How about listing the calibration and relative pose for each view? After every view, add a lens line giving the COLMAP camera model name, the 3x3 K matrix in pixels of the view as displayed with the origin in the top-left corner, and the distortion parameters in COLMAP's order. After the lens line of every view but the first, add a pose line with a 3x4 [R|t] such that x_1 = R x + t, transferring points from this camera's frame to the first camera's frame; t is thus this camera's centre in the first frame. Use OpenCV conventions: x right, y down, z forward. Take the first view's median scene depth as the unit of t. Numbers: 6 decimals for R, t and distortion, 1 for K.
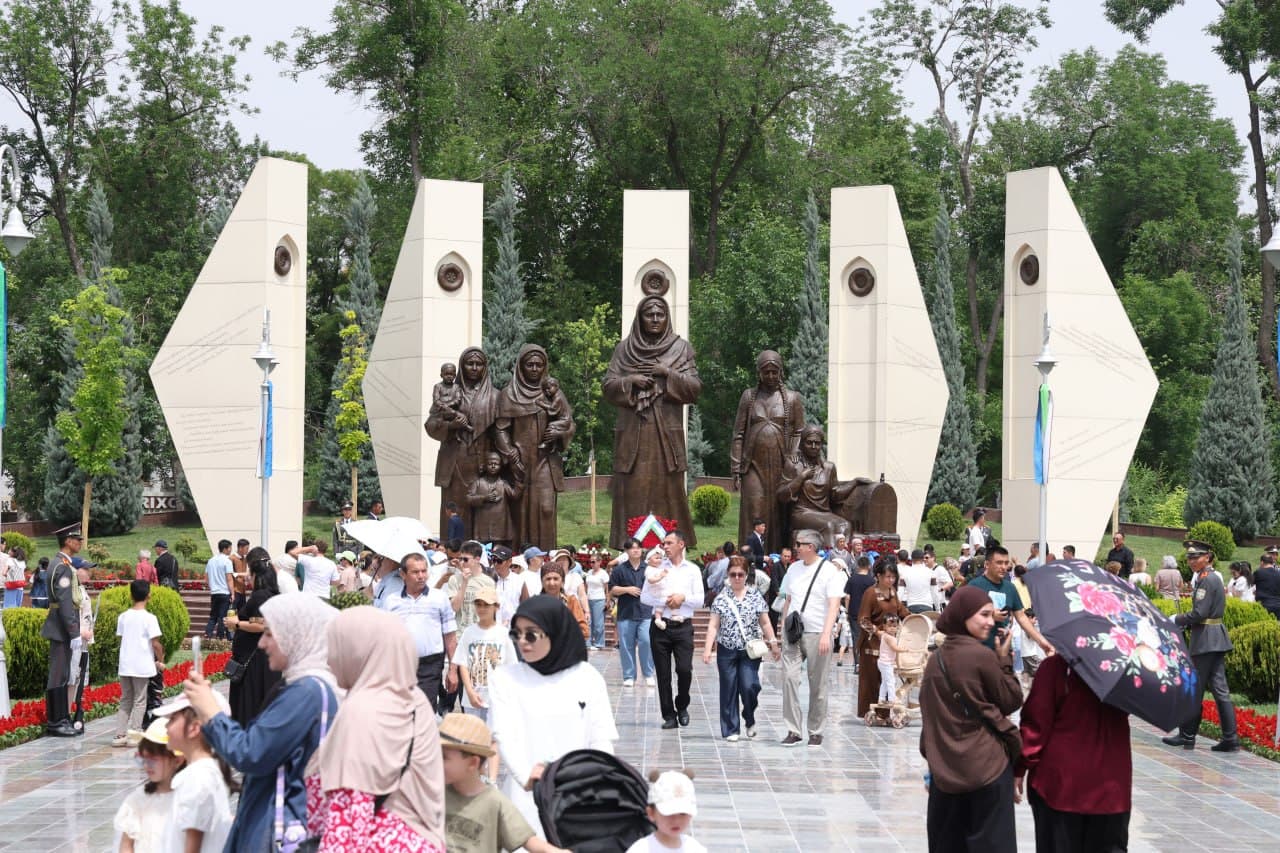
lens RADIAL K [[2020.2, 0, 640.0], [0, 2020.2, 426.5], [0, 0, 1]] dist [0.173693, 0.133625]
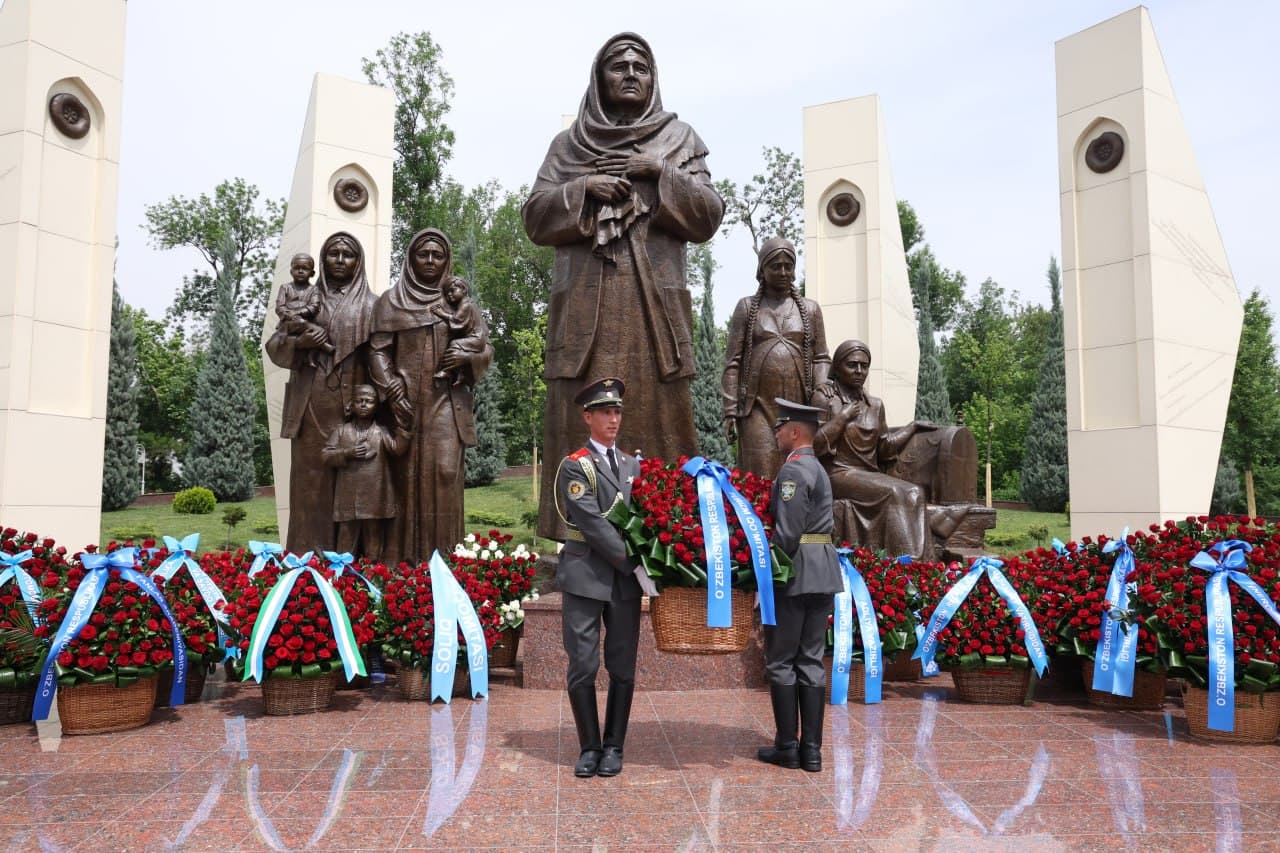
lens RADIAL K [[960.9, 0, 640.0], [0, 960.9, 426.5], [0, 0, 1]] dist [-0.027452, 0.001932]
pose [[0.997156, 0.000134, 0.075361, -0.007074], [0.002342, 0.999460, -0.032768, 0.036887], [-0.075324, 0.032851, 0.996618, 0.683780]]
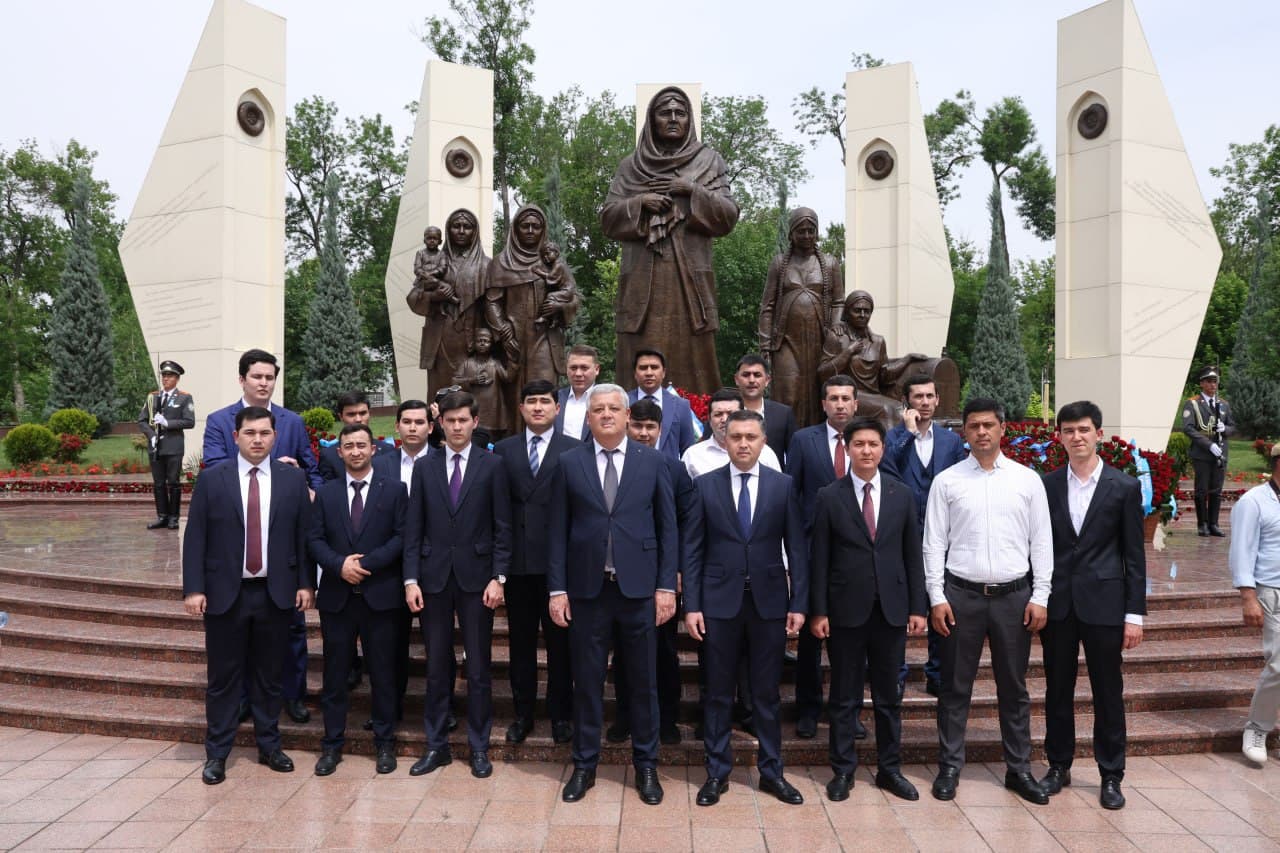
lens RADIAL K [[638.6, 0, 640.0], [0, 638.6, 426.5], [0, 0, 1]] dist [0.002526, 0.000416]
pose [[0.999885, -0.006880, 0.013521, -0.009861], [0.006015, 0.997995, 0.063008, 0.037906], [-0.013927, -0.062920, 0.997921, 0.725539]]
